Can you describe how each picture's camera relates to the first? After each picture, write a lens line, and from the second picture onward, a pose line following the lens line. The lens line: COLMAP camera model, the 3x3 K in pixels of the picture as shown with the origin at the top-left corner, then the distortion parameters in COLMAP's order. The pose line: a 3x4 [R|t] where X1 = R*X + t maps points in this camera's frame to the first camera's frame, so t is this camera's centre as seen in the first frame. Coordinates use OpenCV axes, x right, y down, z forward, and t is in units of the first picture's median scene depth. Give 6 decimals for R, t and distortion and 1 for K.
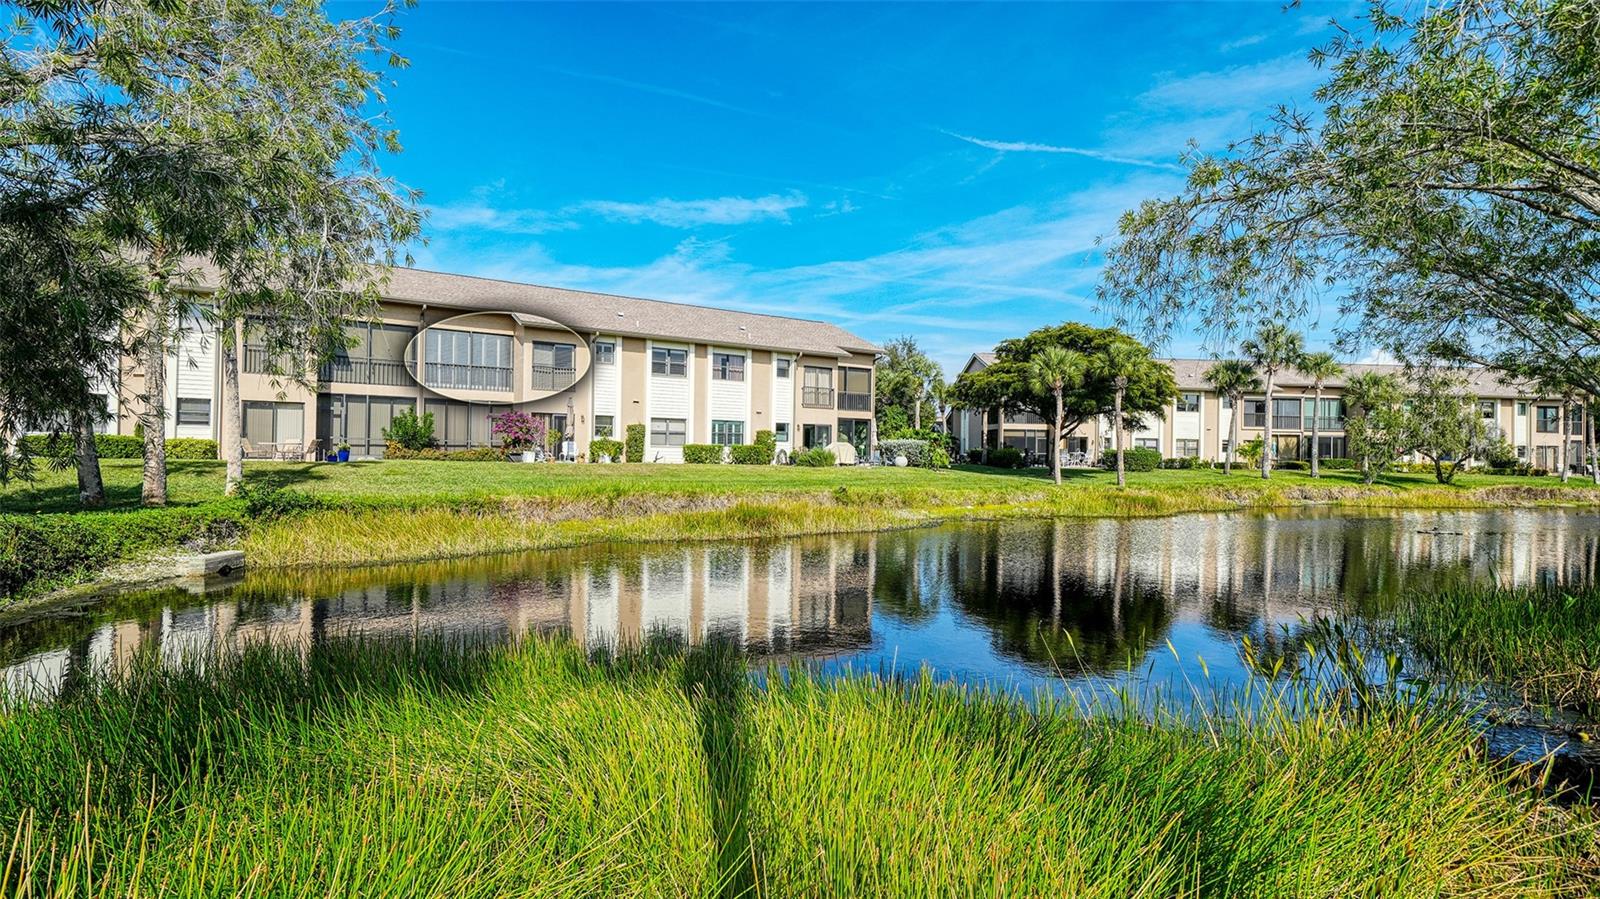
lens RADIAL K [[756.0, 0, 804.7], [0, 756.0, 448.8], [0, 0, 1]] dist [-0.001598, -0.000143]
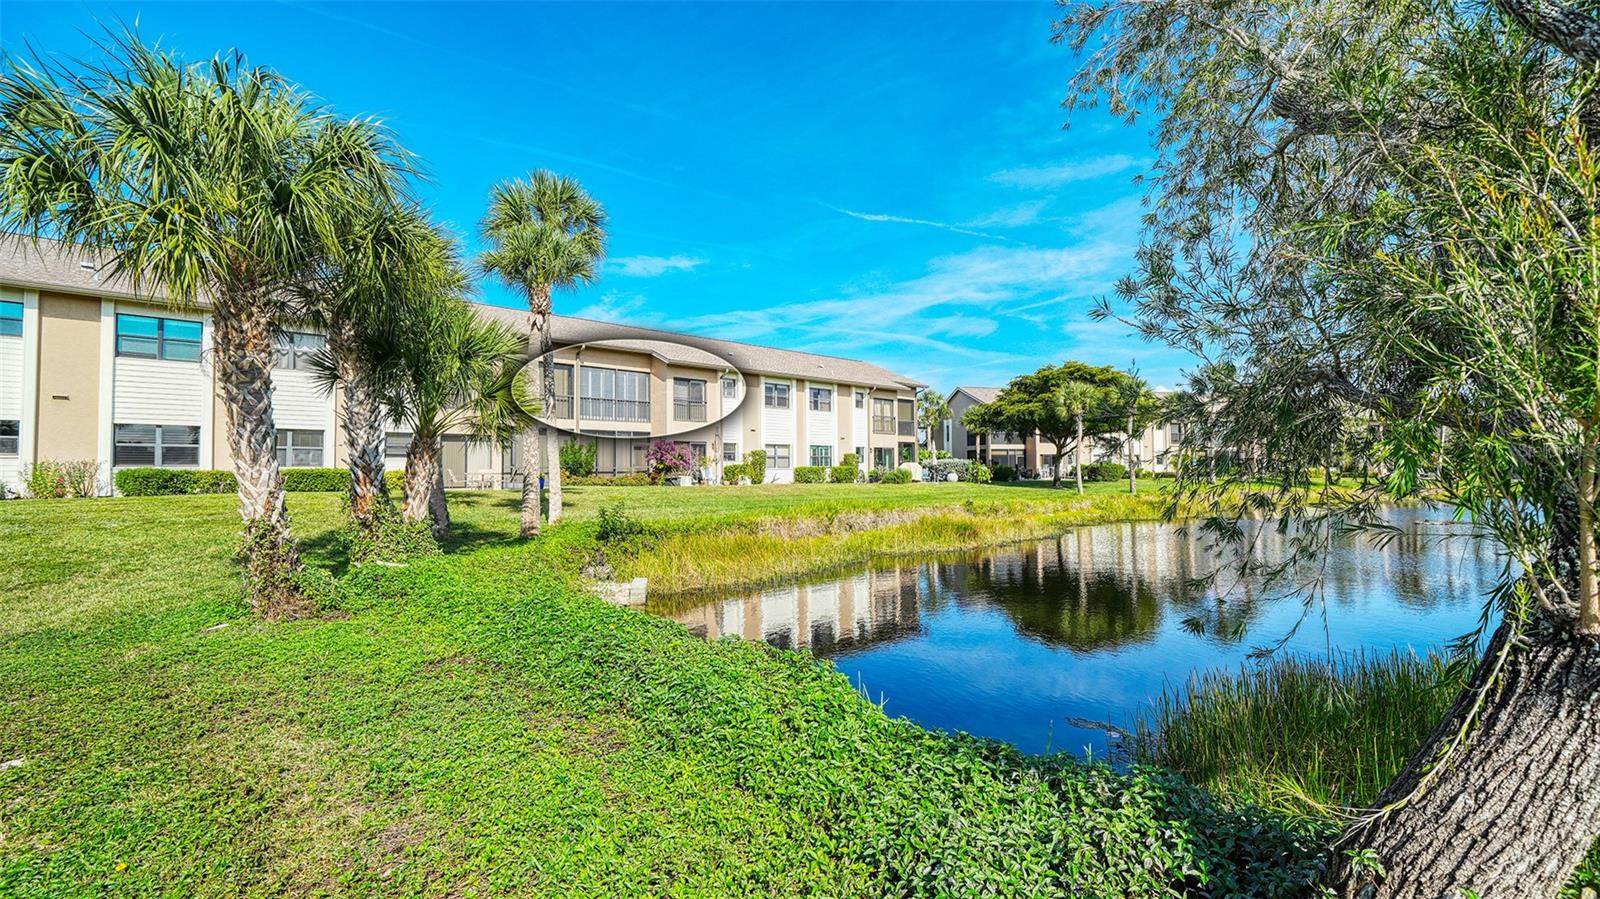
lens RADIAL K [[637.2, 0, 794.7], [0, 637.2, 453.4], [0, 0, 1]] dist [-0.003901, -0.000753]
pose [[0.991958, -0.017863, 0.125300, -0.259567], [0.020703, 0.999557, -0.021396, -0.005337], [-0.124862, 0.023818, 0.991888, 0.038018]]
